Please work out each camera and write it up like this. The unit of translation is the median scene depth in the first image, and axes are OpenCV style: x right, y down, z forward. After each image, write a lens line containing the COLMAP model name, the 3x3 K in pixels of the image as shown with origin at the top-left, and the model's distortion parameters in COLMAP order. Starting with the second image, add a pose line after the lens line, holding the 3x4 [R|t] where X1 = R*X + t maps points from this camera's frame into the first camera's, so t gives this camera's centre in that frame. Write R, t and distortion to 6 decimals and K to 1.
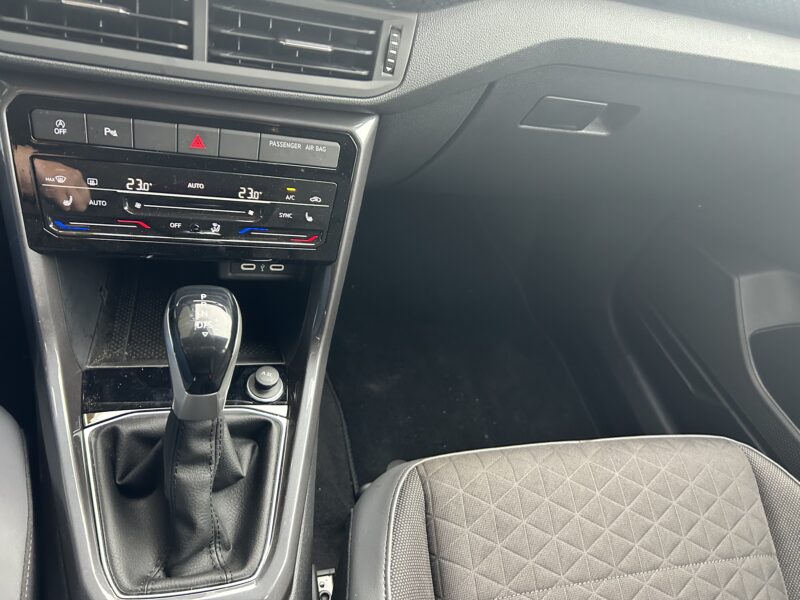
lens RADIAL K [[606.3, 0, 406.2], [0, 606.3, 289.1], [0, 0, 1]] dist [0.027086, -0.036752]
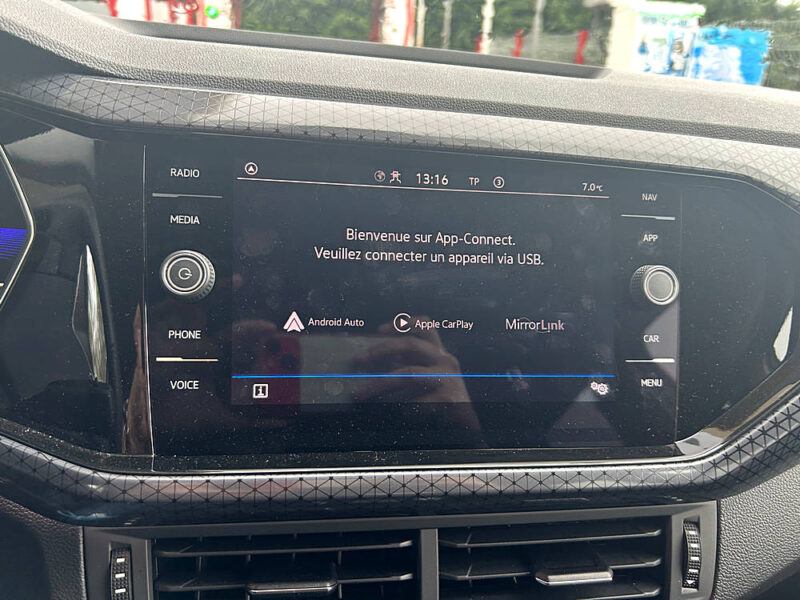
lens RADIAL K [[606.3, 0, 401.3], [0, 606.3, 311.6], [0, 0, 1]] dist [0.027086, -0.036752]
pose [[0.976037, -0.144221, -0.162948, -0.188290], [0.065250, 0.908341, -0.413109, -0.377940], [0.207592, 0.392578, 0.895985, 0.217090]]
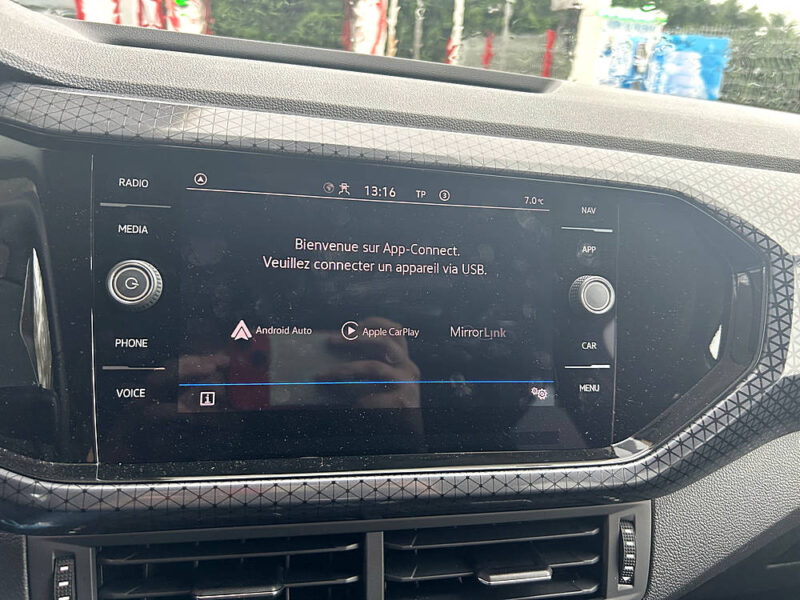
lens RADIAL K [[606.3, 0, 404.4], [0, 606.3, 300.0], [0, 0, 1]] dist [0.027086, -0.036752]
pose [[0.983795, -0.141170, -0.110541, -0.158060], [0.082839, 0.904641, -0.418047, -0.382038], [0.159016, 0.402115, 0.901675, 0.199001]]
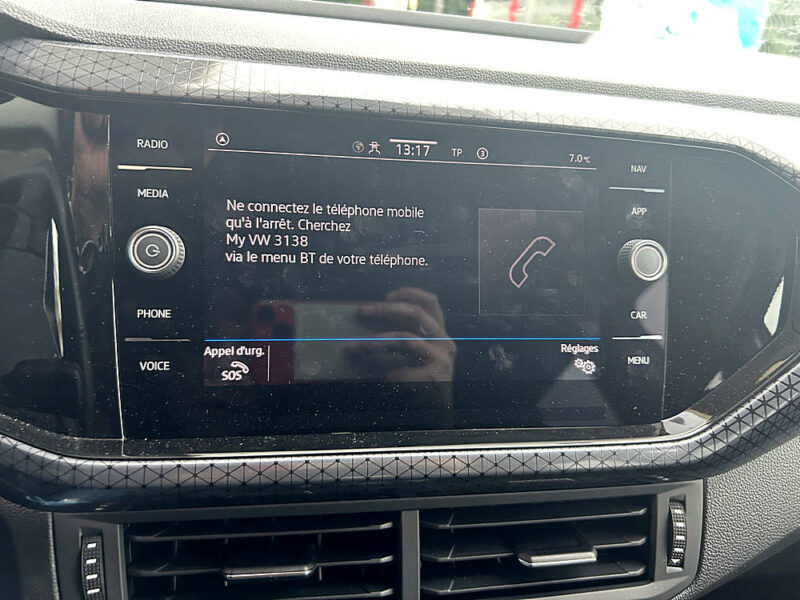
lens RADIAL K [[606.3, 0, 401.7], [0, 606.3, 300.8], [0, 0, 1]] dist [0.027086, -0.036752]
pose [[0.977279, -0.141345, -0.157946, -0.176136], [0.071694, 0.921700, -0.381221, -0.393459], [0.199462, 0.361235, 0.910892, 0.235882]]
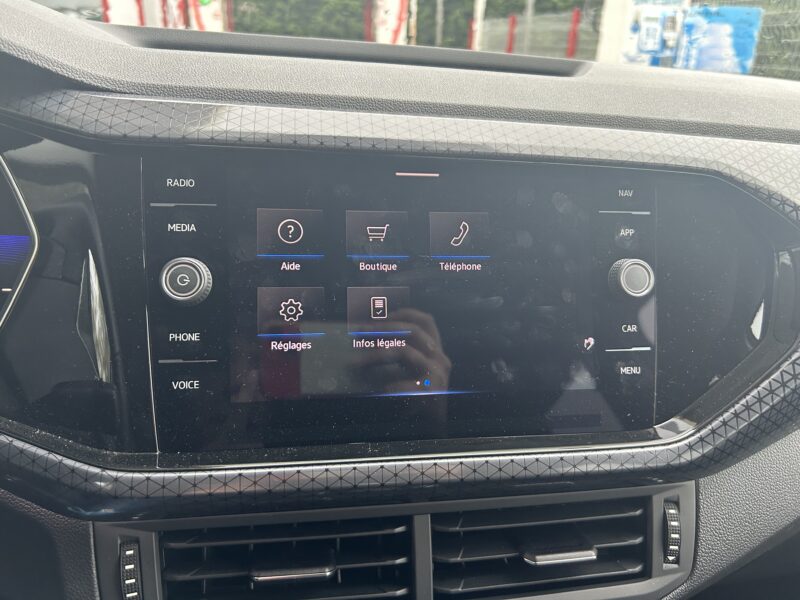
lens RADIAL K [[606.3, 0, 405.4], [0, 606.3, 299.7], [0, 0, 1]] dist [0.027086, -0.036752]
pose [[0.973451, -0.166027, -0.157568, -0.169222], [0.089781, 0.910176, -0.404375, -0.378607], [0.210552, 0.379493, 0.900918, 0.184399]]
